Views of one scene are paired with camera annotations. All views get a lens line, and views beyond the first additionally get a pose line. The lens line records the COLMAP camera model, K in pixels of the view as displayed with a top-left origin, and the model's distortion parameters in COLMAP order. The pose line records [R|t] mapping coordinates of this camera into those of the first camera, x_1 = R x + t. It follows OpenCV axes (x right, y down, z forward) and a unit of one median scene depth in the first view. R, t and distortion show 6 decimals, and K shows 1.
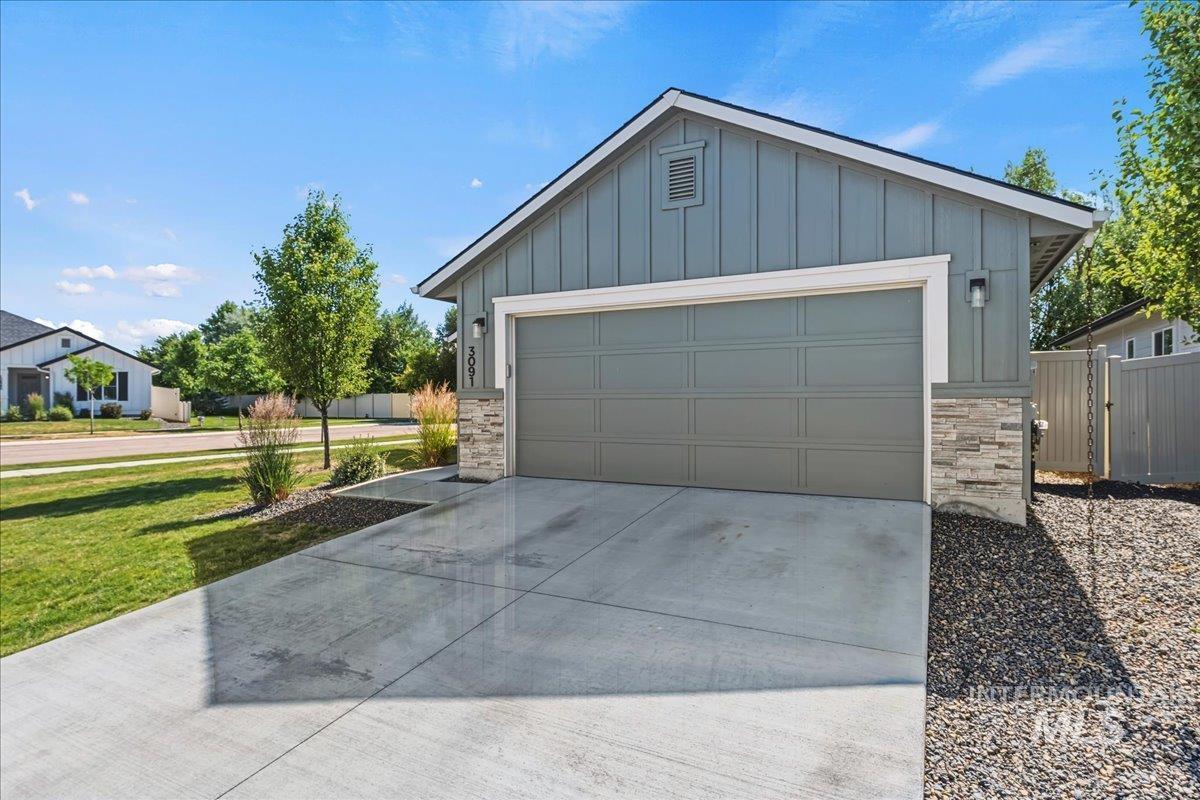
lens RADIAL K [[650.4, 0, 600.0], [0, 650.4, 400.0], [0, 0, 1]] dist [-0.006590, -0.001309]
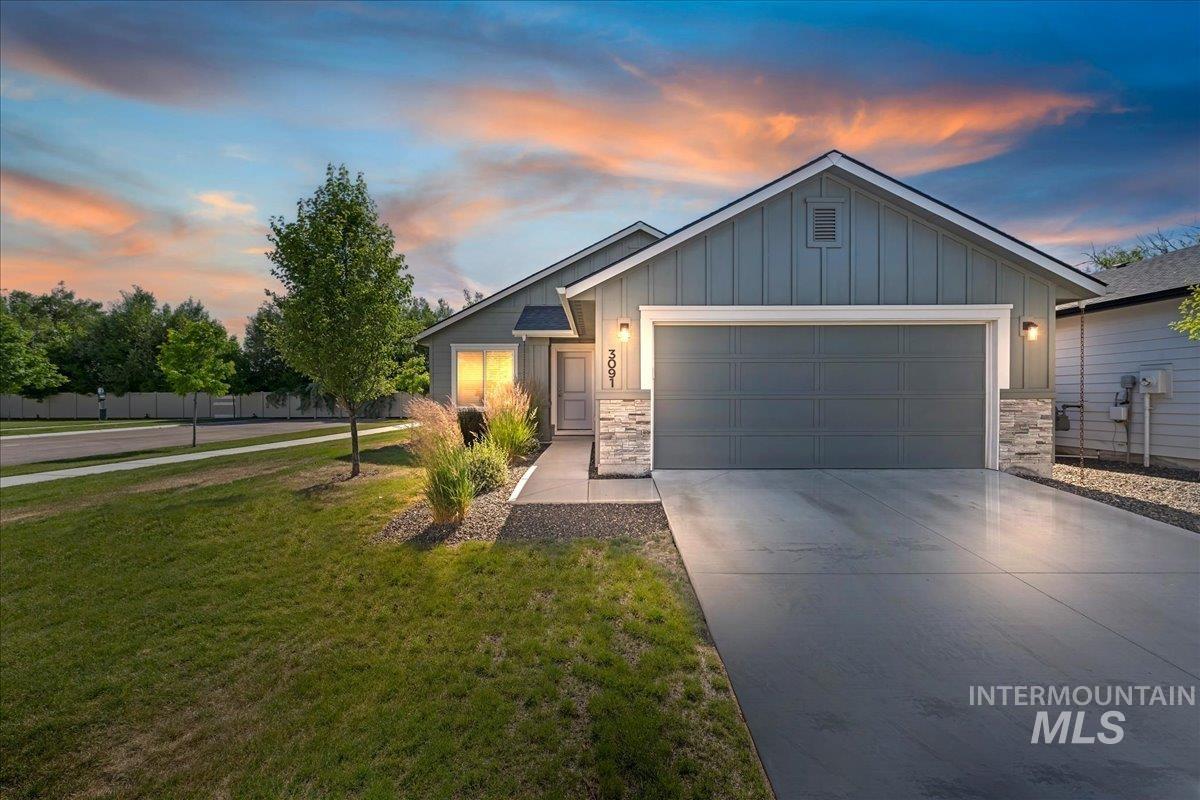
lens RADIAL K [[499.8, 0, 600.0], [0, 499.8, 400.0], [0, 0, 1]] dist [0.000760, -0.000258]
pose [[0.880976, -0.000099, 0.473160, -0.617510], [-0.000169, 1.000000, 0.000524, -0.000829], [-0.473160, -0.000542, 0.880976, 0.303081]]
